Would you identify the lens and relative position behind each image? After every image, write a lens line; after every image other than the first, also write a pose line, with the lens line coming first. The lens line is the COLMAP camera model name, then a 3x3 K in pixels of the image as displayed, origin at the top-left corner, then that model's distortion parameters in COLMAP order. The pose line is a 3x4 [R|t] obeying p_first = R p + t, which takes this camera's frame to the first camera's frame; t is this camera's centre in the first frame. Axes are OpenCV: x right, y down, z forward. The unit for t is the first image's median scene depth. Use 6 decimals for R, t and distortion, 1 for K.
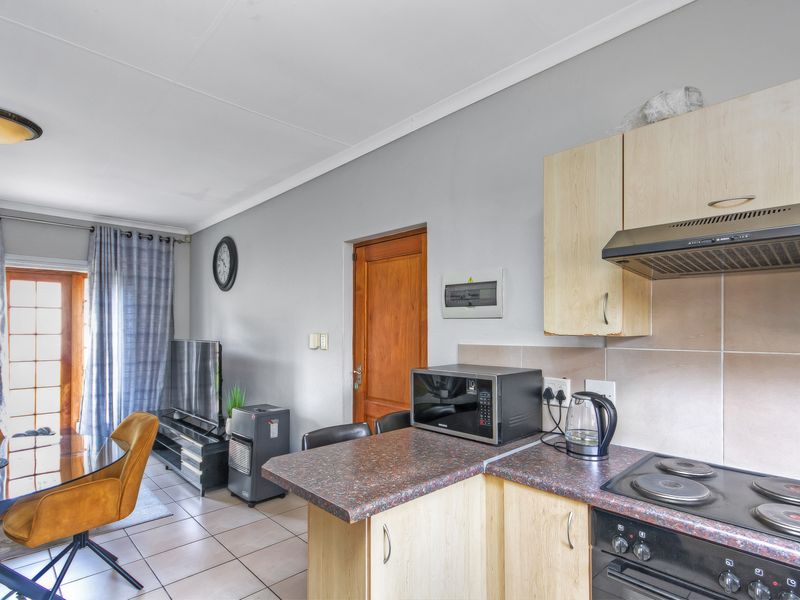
lens RADIAL K [[423.3, 0, 403.5], [0, 423.3, 321.5], [0, 0, 1]] dist [-0.003257, -0.000298]
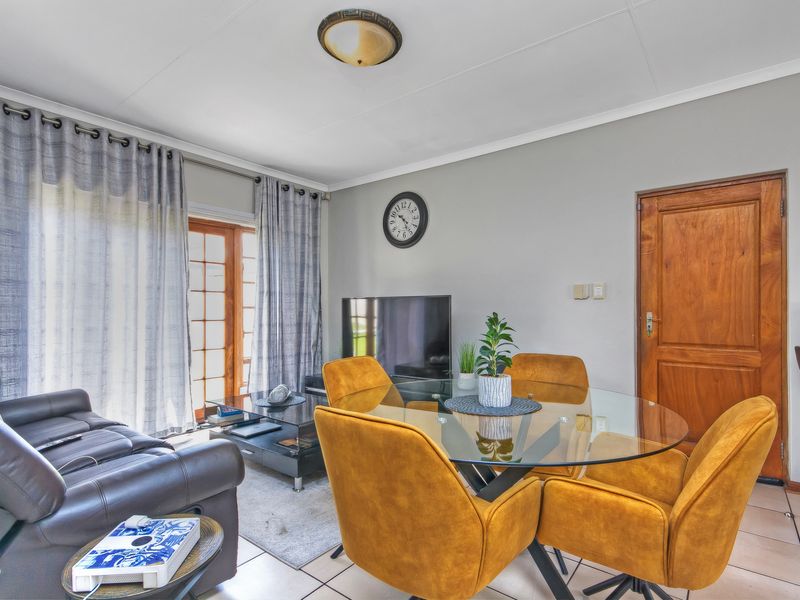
lens RADIAL K [[429.2, 0, 401.0], [0, 429.2, 308.9], [0, 0, 1]] dist [0.030733, 0.000428]
pose [[0.992091, -0.000781, 0.125516, -0.546931], [-0.001043, 0.999895, 0.014466, 0.052197], [-0.125514, -0.014483, 0.991986, 0.015053]]
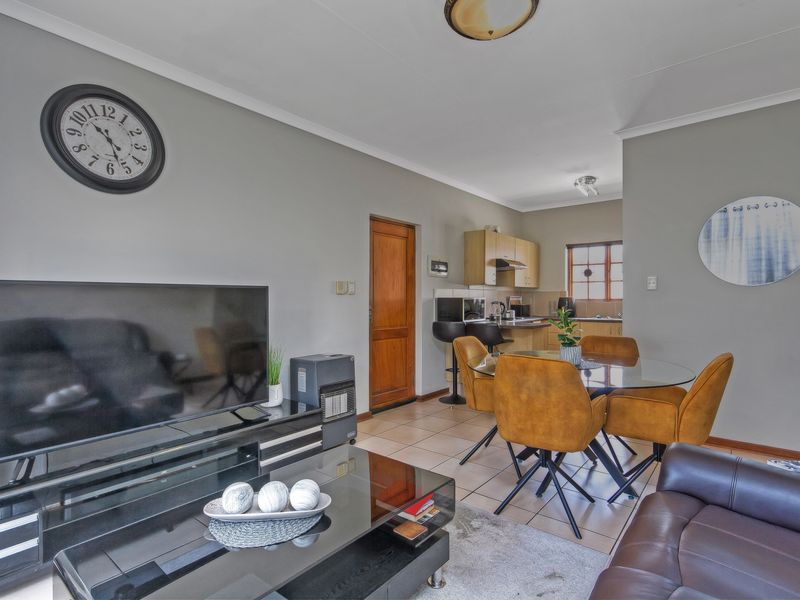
lens RADIAL K [[423.3, 0, 403.5], [0, 423.3, 321.5], [0, 0, 1]] dist [-0.003257, -0.000298]
pose [[-0.134887, -0.054082, 0.989384, -0.998001], [-0.011457, 0.998528, 0.053020, 0.053644], [-0.990795, -0.004184, -0.135308, 0.715366]]
